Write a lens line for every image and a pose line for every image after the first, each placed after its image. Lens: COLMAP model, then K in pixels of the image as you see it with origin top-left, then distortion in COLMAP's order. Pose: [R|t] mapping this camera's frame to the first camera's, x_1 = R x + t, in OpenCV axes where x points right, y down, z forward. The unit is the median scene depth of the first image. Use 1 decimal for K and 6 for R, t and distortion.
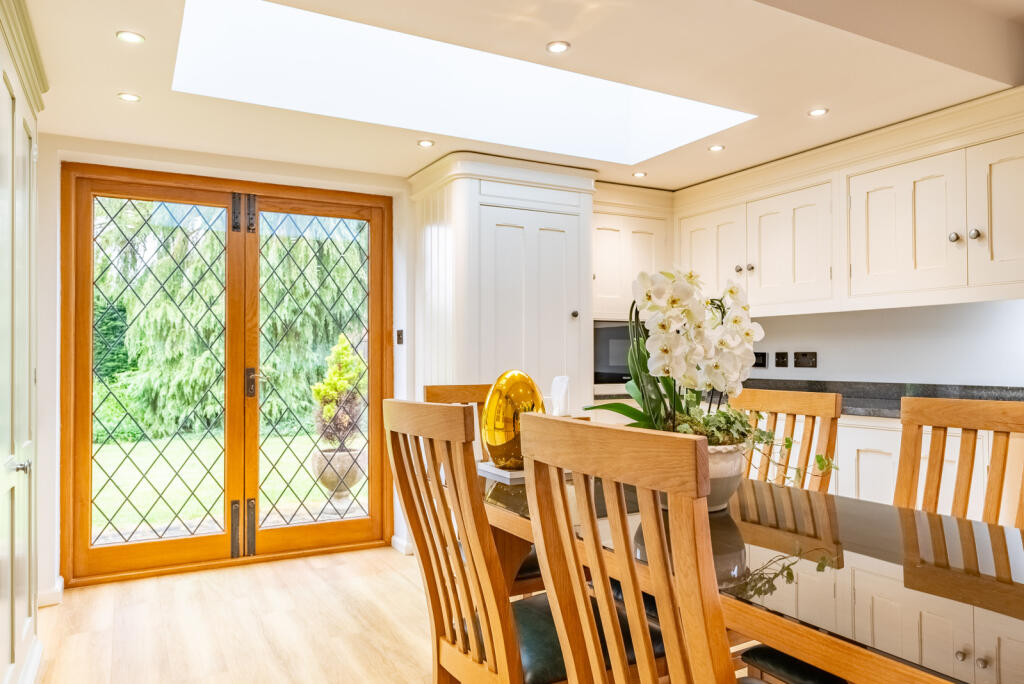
lens RADIAL K [[718.6, 0, 511.5], [0, 718.6, 347.3], [0, 0, 1]] dist [0.005958, 0.002251]
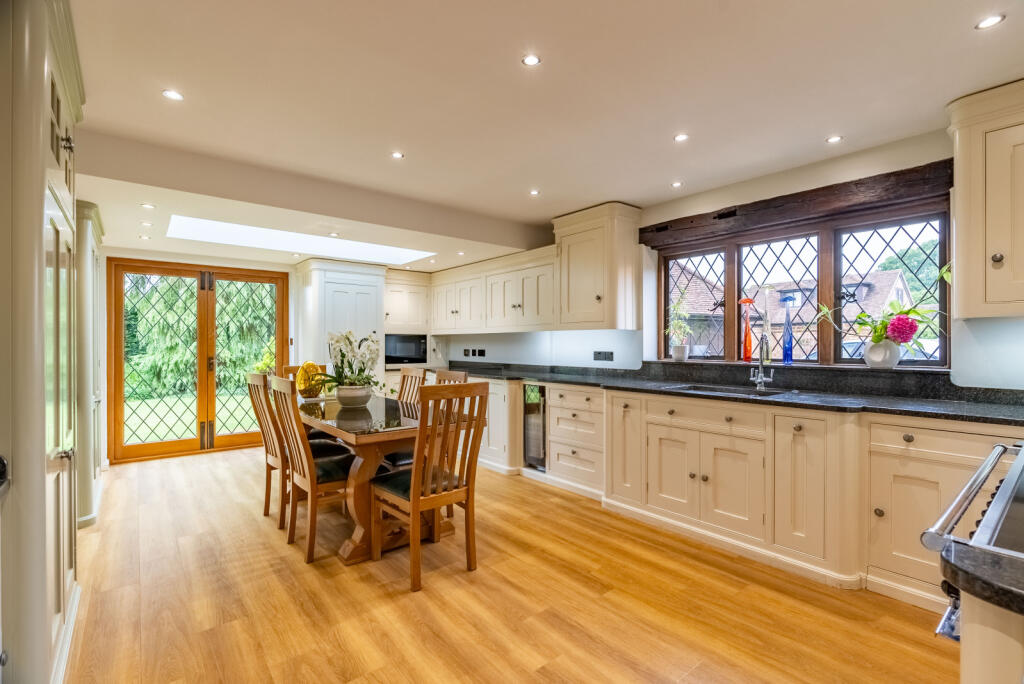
lens RADIAL K [[467.8, 0, 507.6], [0, 467.8, 343.3], [0, 0, 1]] dist [0.004204, -0.000412]
pose [[0.983965, 0.003521, 0.178326, 0.226471], [-0.006112, 0.999884, 0.013982, -0.033540], [-0.178256, -0.014848, 0.983872, -0.453266]]
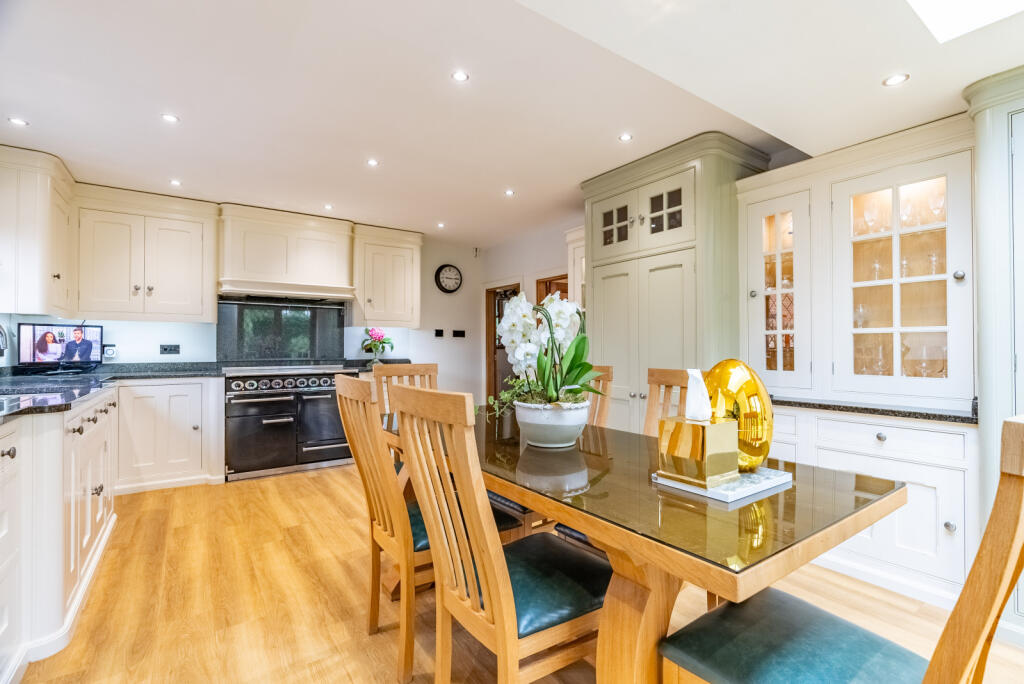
lens RADIAL K [[467.8, 0, 520.1], [0, 467.8, 337.0], [0, 0, 1]] dist [0.004204, -0.000412]
pose [[-0.992576, 0.008586, -0.121322, 0.182188], [0.012183, 0.999507, -0.028935, 0.006104], [0.121013, -0.030198, -0.992191, 0.860366]]
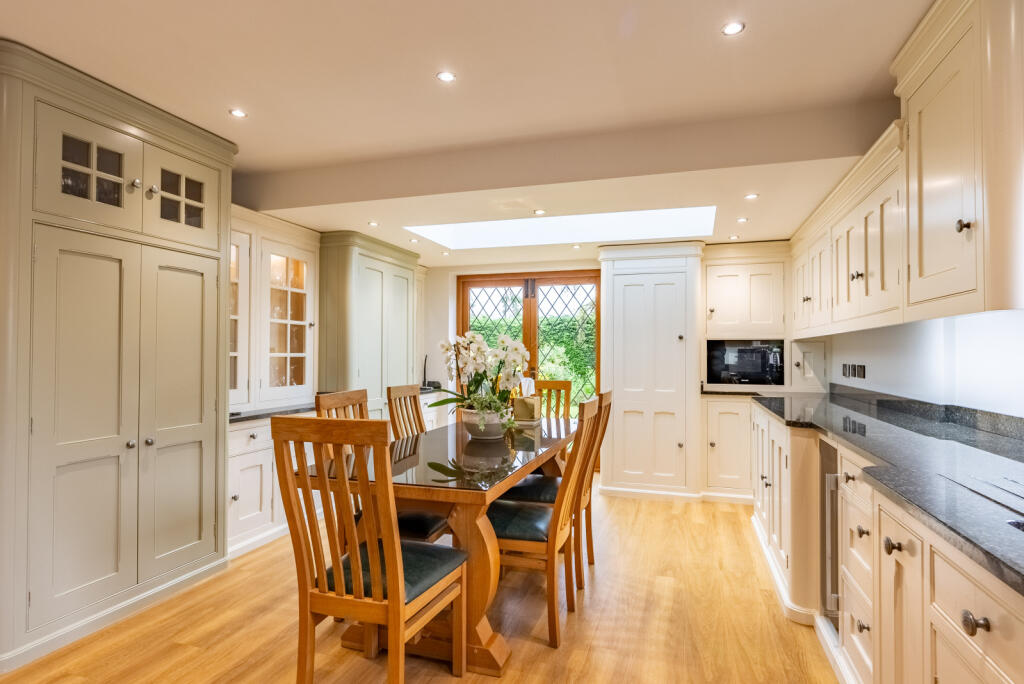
lens RADIAL K [[537.4, 0, 518.7], [0, 537.4, 341.6], [0, 0, 1]] dist [-0.014006, 0.000433]
pose [[0.696184, -0.010750, -0.717783, 0.649759], [0.005500, 0.999938, -0.009642, -0.026840], [0.717842, 0.002765, 0.696200, -0.043030]]
